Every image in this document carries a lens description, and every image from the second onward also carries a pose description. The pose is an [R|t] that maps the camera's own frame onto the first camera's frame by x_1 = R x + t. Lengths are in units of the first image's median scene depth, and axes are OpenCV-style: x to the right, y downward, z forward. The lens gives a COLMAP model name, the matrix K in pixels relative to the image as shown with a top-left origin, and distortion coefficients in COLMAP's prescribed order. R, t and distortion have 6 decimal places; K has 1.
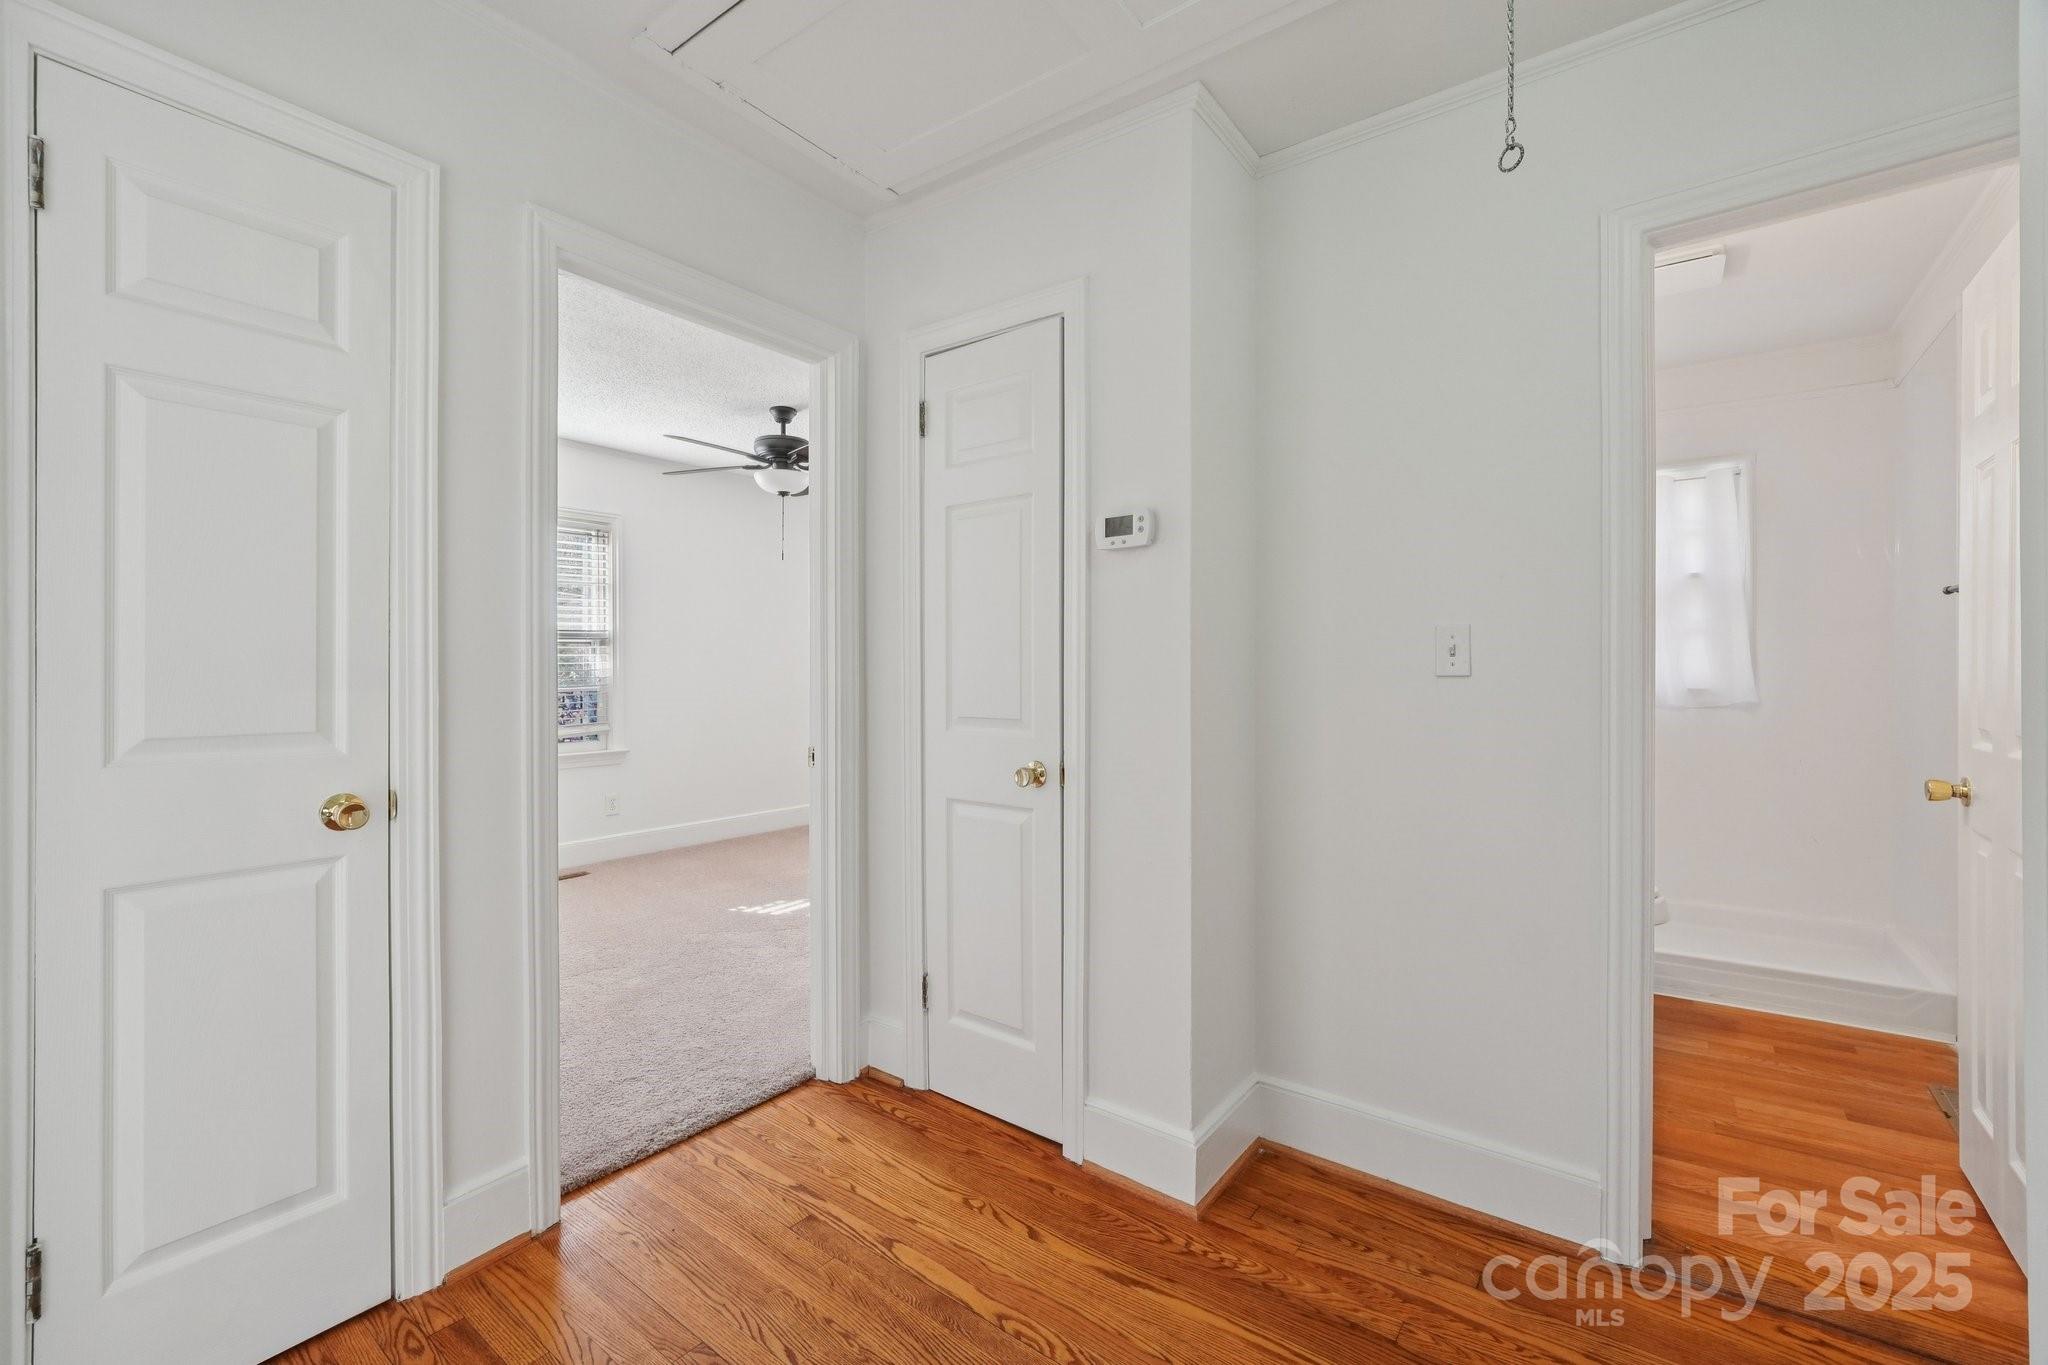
lens RADIAL K [[852.1, 0, 1034.0], [0, 852.1, 673.7], [0, 0, 1]] dist [-0.005419, 0.000419]
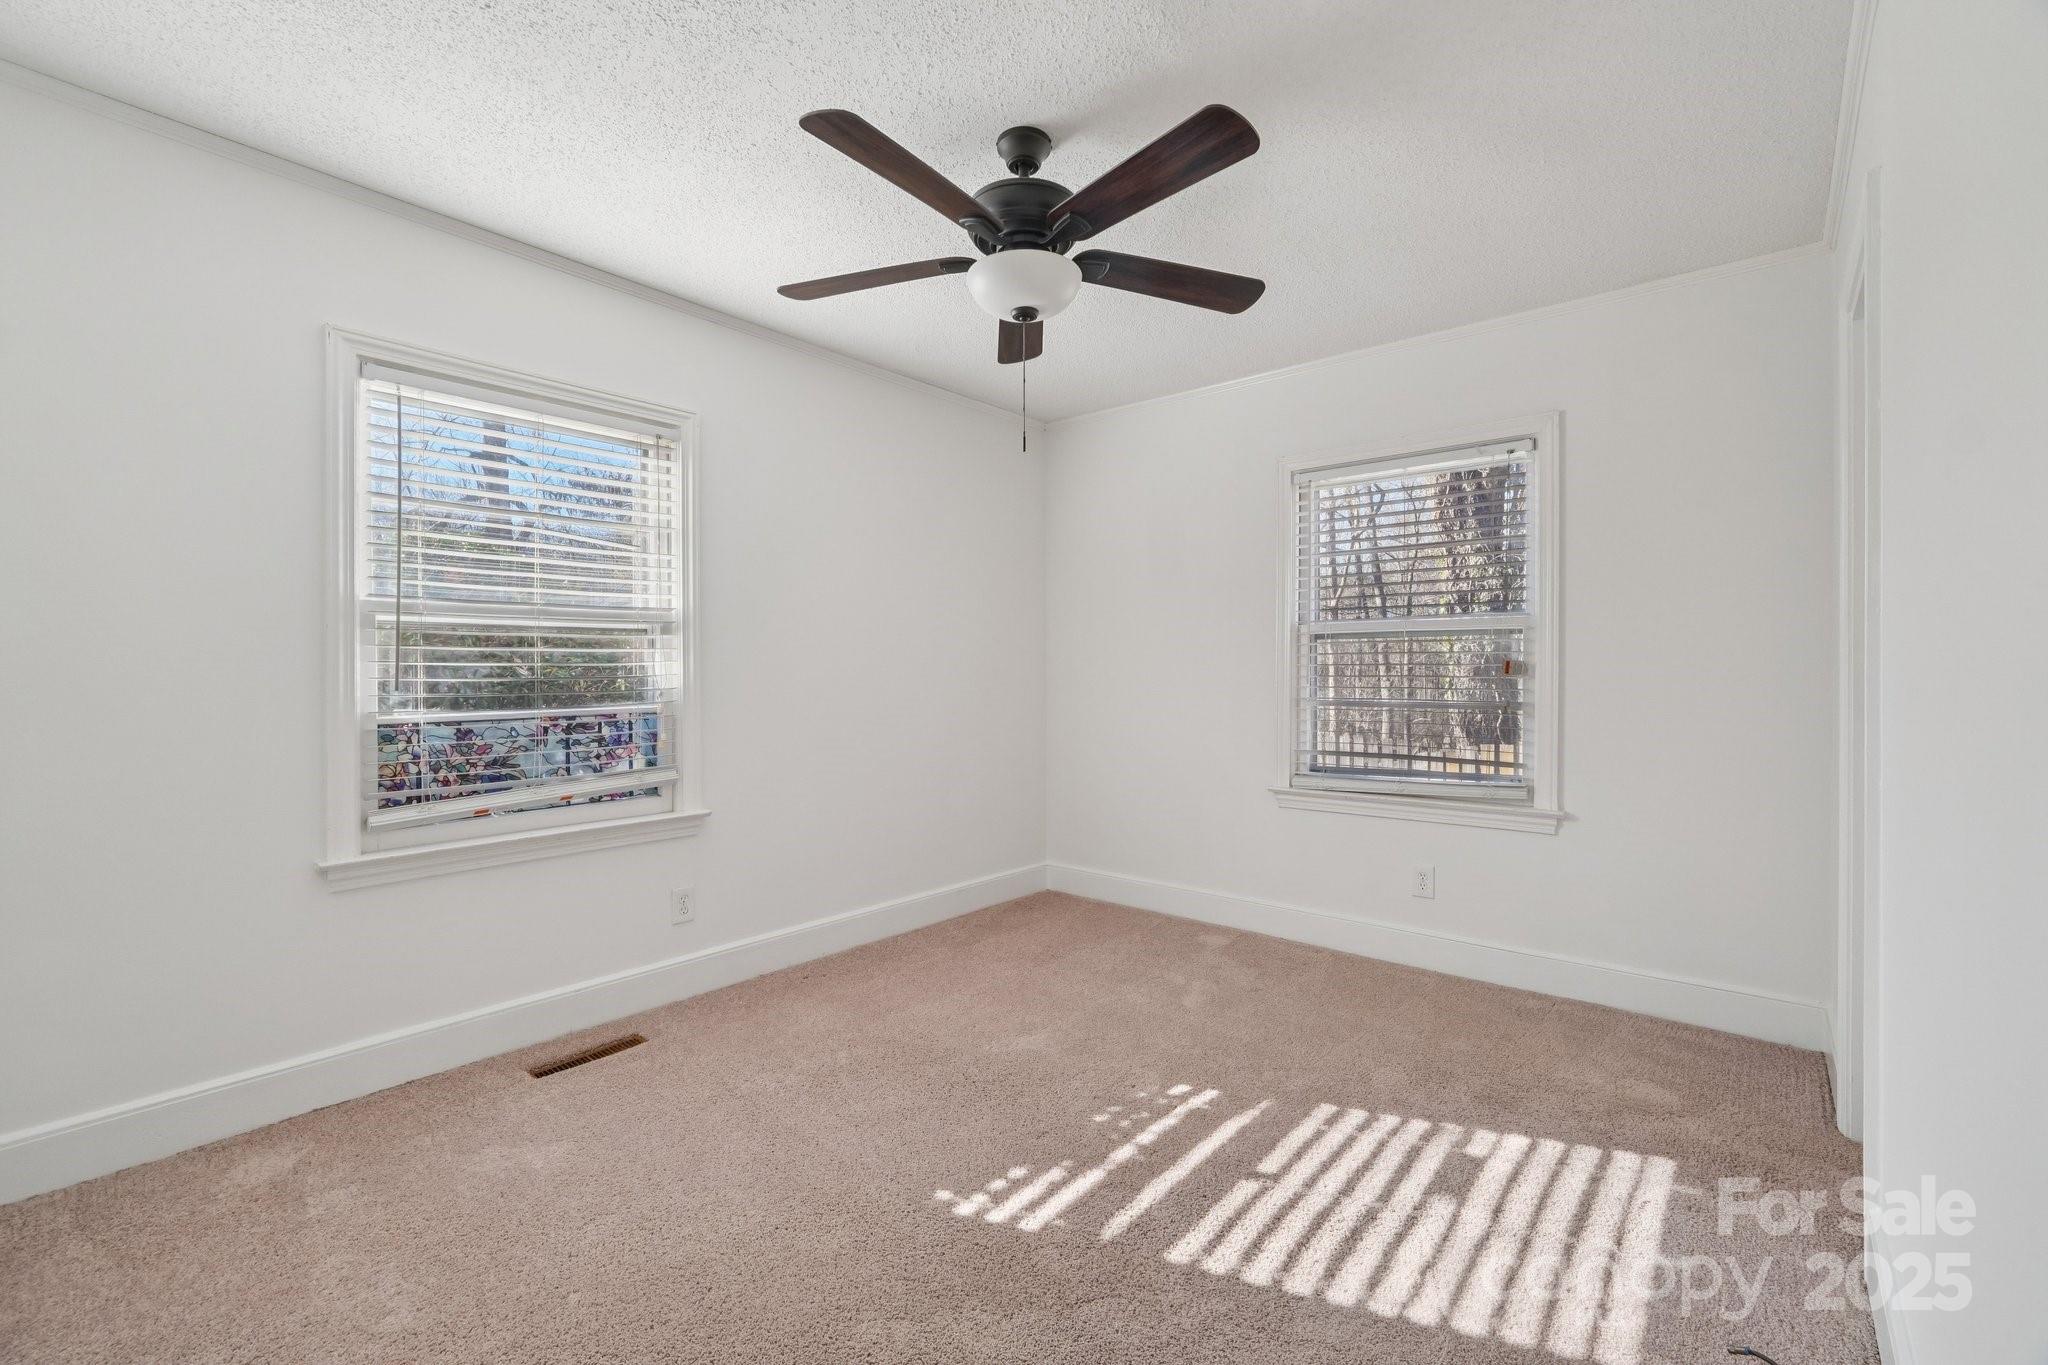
lens RADIAL K [[852.1, 0, 1017.7], [0, 852.1, 684.6], [0, 0, 1]] dist [-0.005419, 0.000419]
pose [[0.996591, -0.003719, -0.082416, -0.220372], [0.003558, 0.999991, -0.002091, 0.003763], [0.082424, 0.001791, 0.996596, 0.441394]]
